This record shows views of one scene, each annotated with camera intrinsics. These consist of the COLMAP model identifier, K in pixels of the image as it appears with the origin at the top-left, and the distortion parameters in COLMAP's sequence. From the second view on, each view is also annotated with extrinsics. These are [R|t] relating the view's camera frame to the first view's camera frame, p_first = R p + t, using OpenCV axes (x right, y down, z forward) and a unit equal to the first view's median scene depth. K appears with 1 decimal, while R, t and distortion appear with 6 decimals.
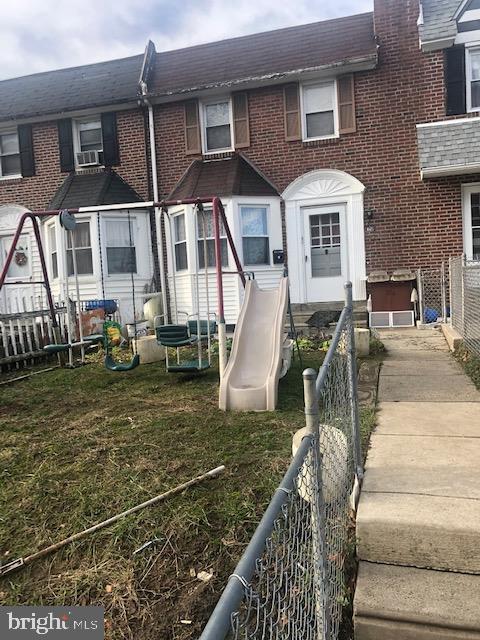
lens RADIAL K [[534.2, 0, 239.9], [0, 534.2, 317.5], [0, 0, 1]] dist [0.048178, -0.013121]
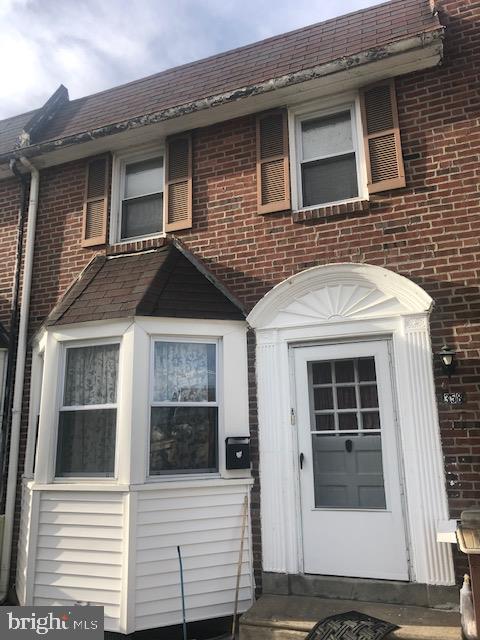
lens RADIAL K [[534.2, 0, 239.9], [0, 534.2, 317.5], [0, 0, 1]] dist [0.048178, -0.013121]
pose [[0.992507, 0.006958, -0.121987, 0.127262], [-0.040152, 0.961505, -0.271837, -0.101823], [0.115400, 0.274698, 0.954580, 0.552836]]
